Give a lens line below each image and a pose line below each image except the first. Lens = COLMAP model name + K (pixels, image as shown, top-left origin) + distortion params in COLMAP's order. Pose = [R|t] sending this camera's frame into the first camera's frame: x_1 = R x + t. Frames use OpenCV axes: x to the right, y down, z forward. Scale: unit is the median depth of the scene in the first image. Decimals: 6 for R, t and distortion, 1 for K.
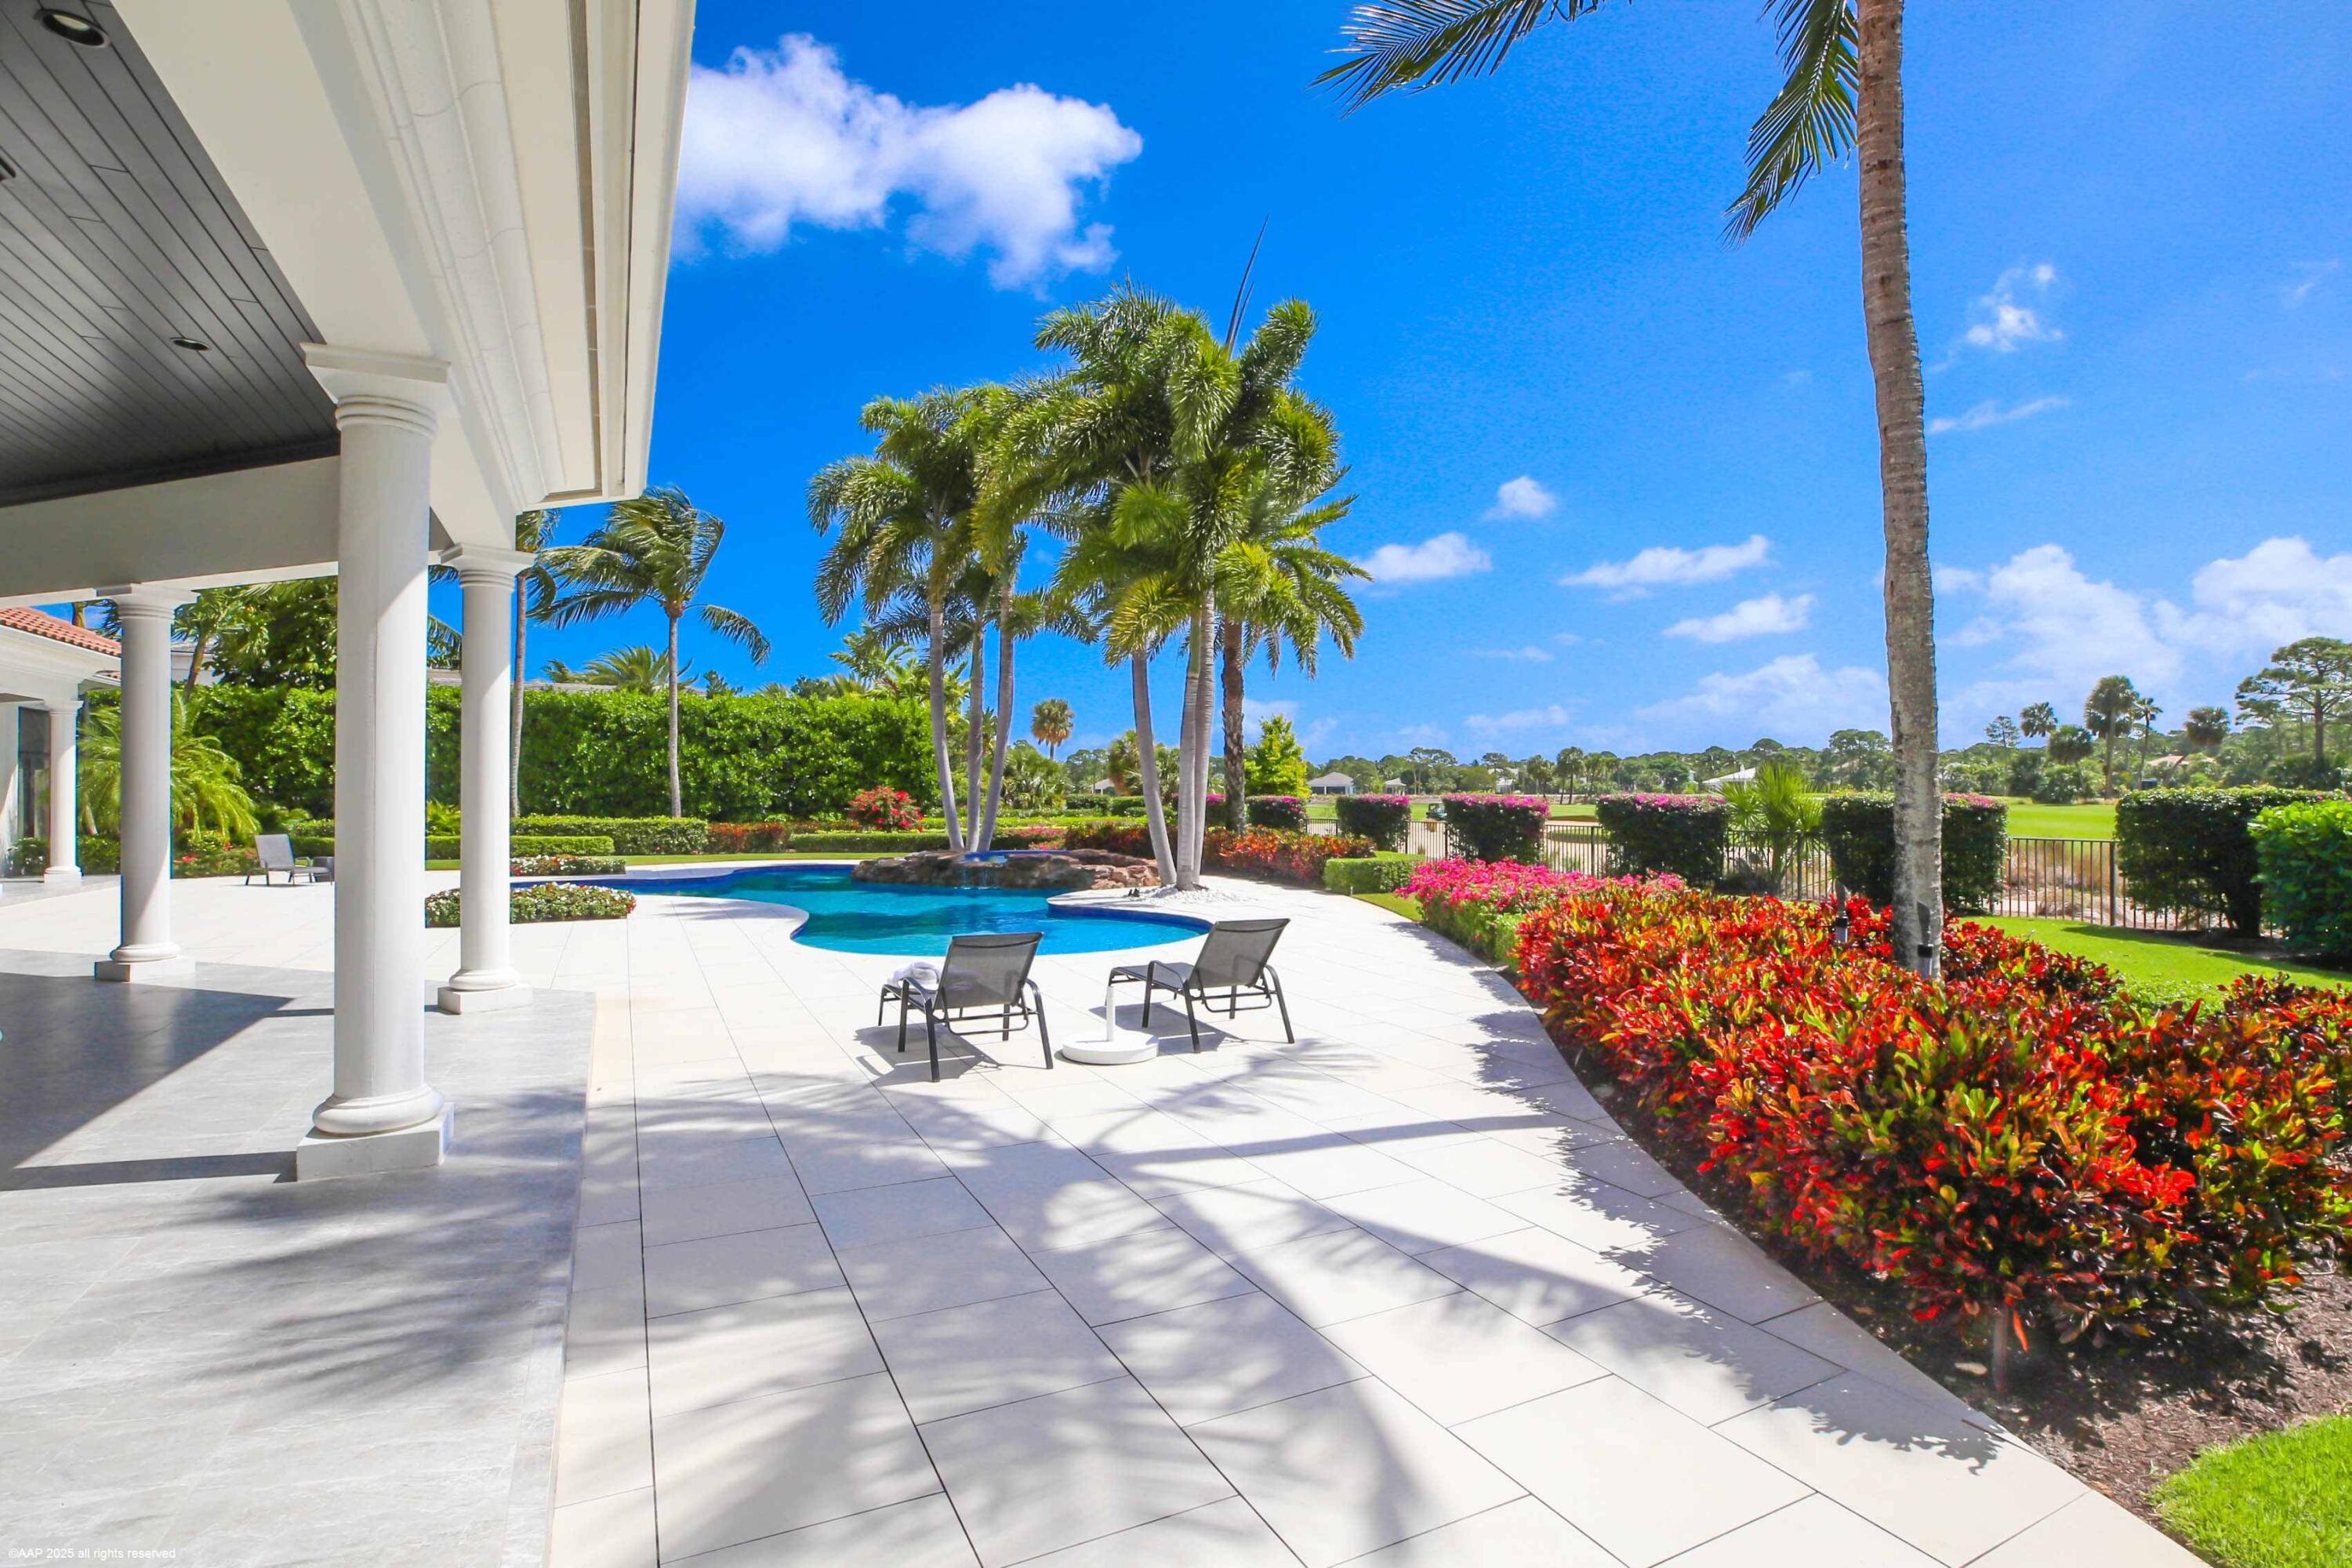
lens RADIAL K [[1078.8, 0, 1176.0], [0, 1078.8, 784.0], [0, 0, 1]] dist [-0.000250, 0.000083]
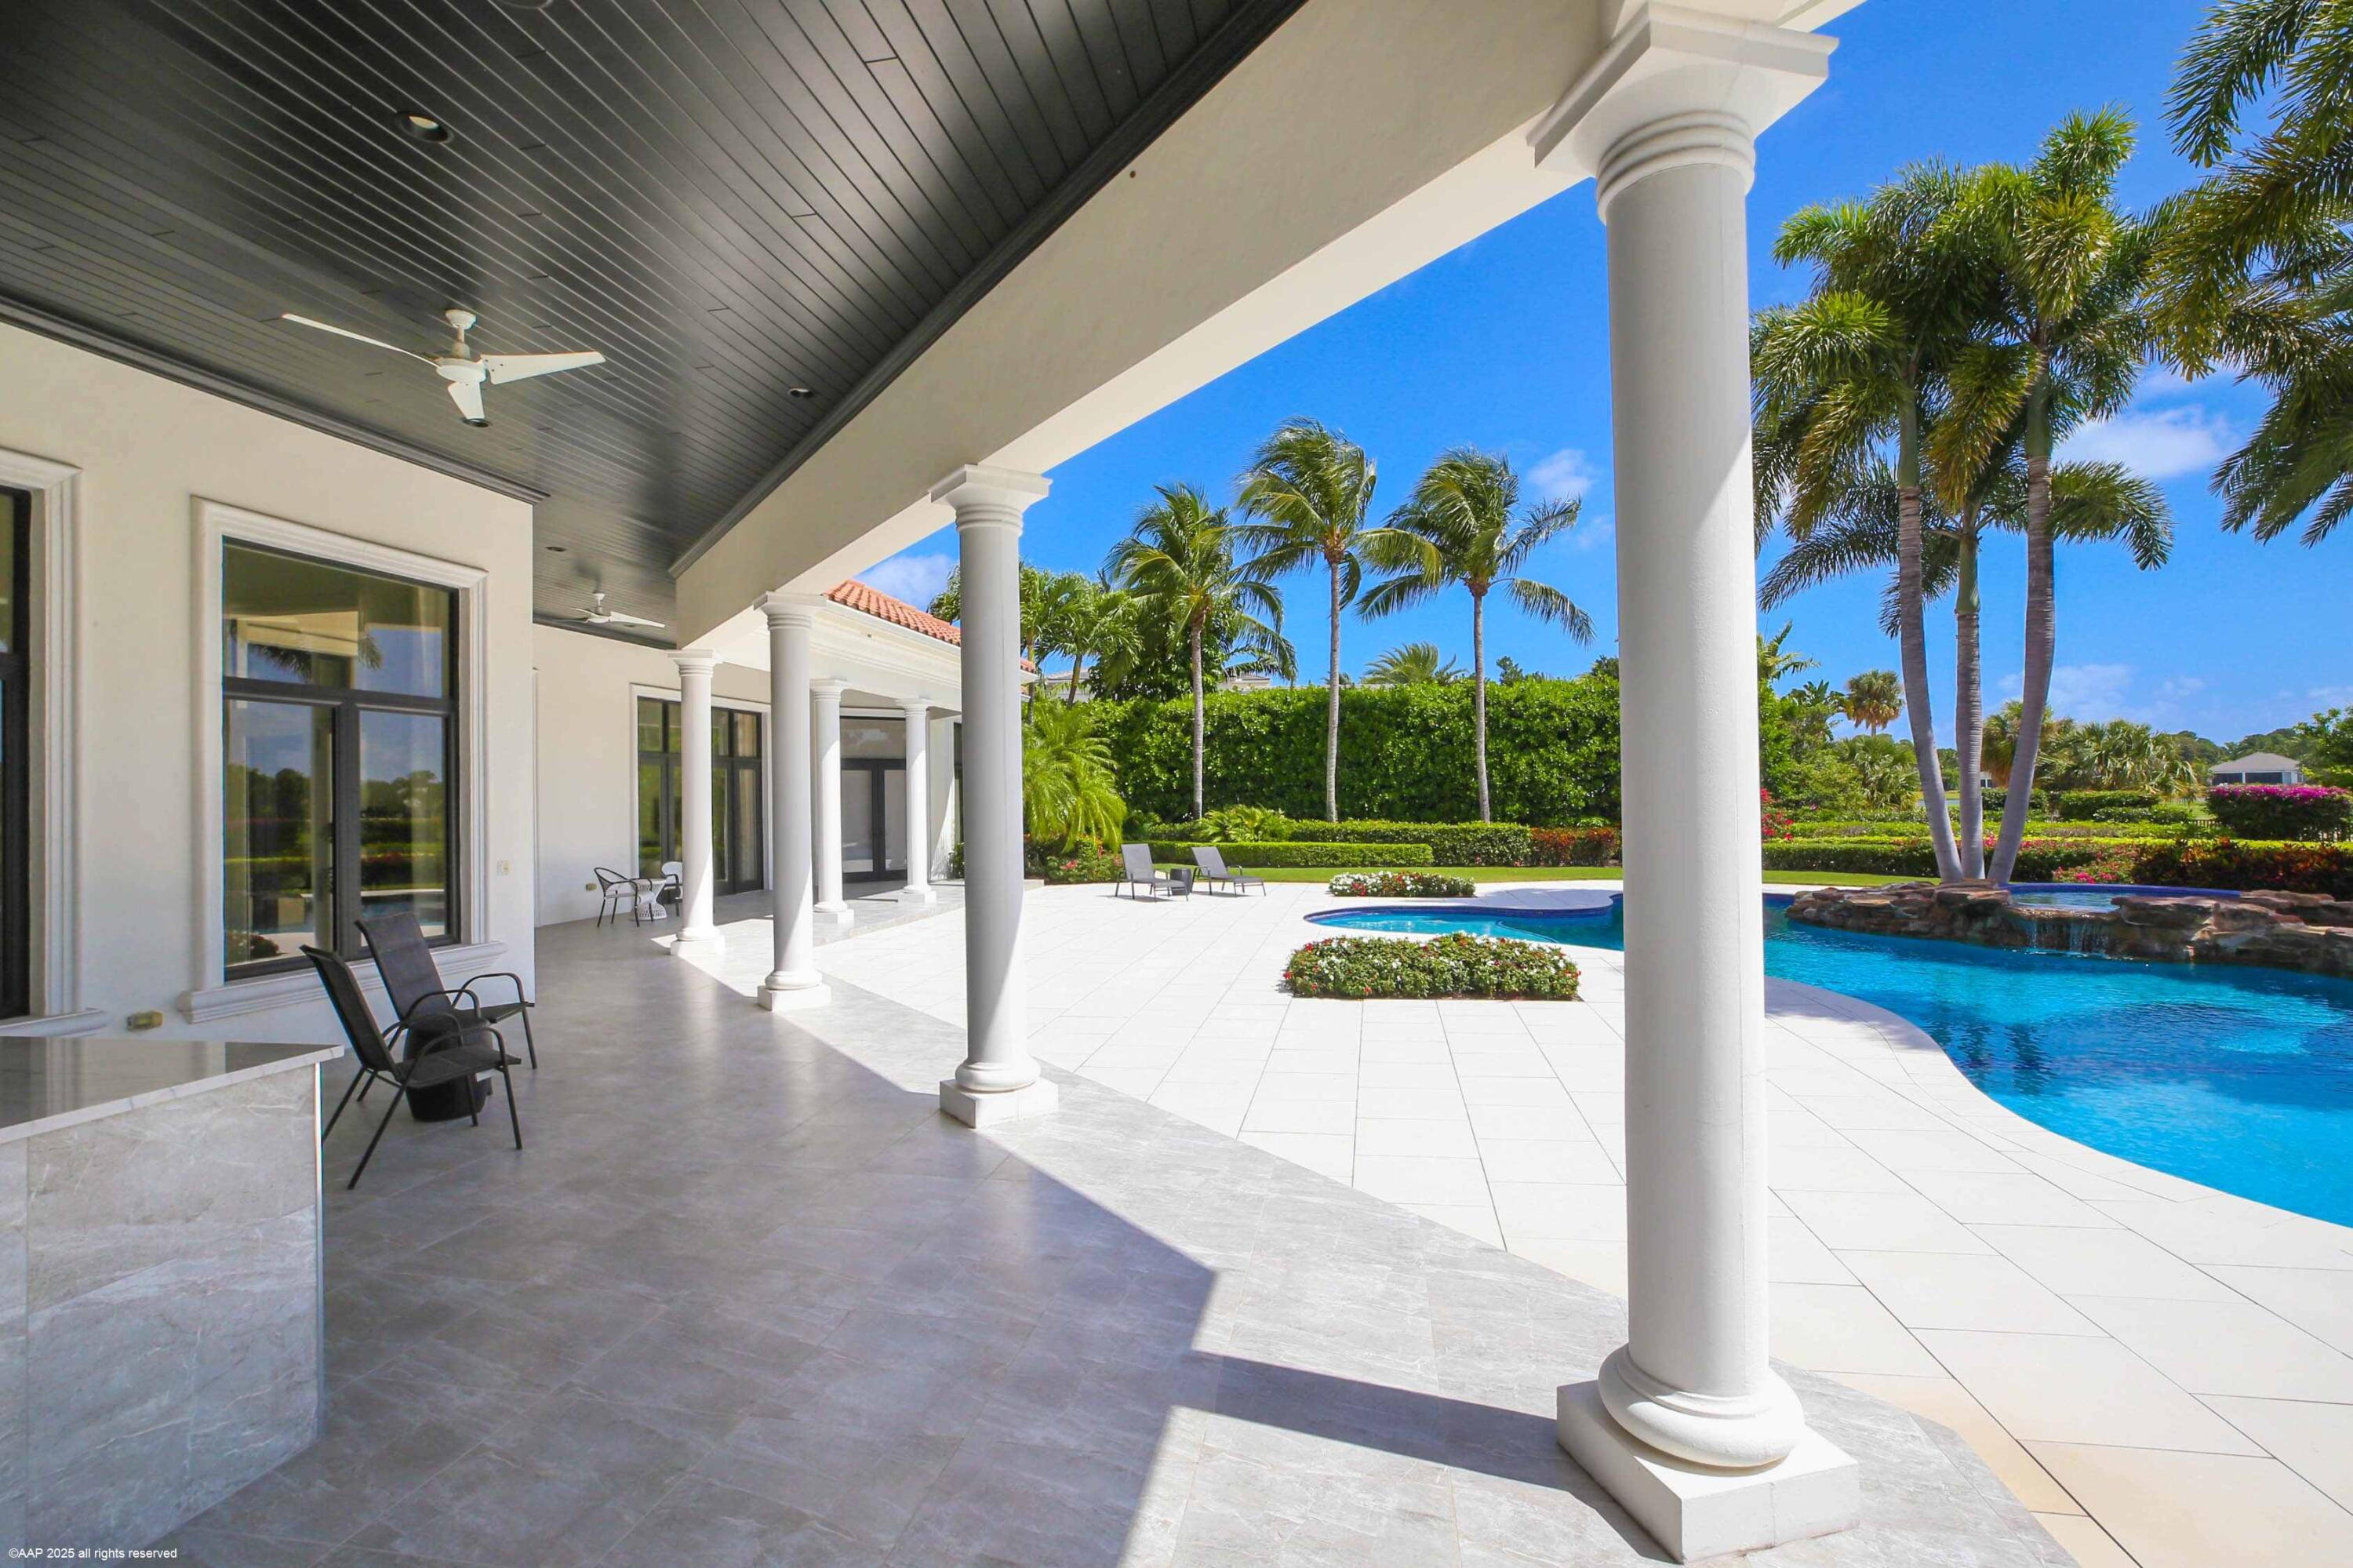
lens RADIAL K [[1112.9, 0, 1228.7], [0, 1112.9, 833.8], [0, 0, 1]] dist [-0.028139, 0.001006]
pose [[0.821028, 0.009919, -0.570802, -0.117320], [0.017386, 0.998951, 0.042366, -0.001149], [0.570623, -0.044708, 0.819994, 0.134998]]
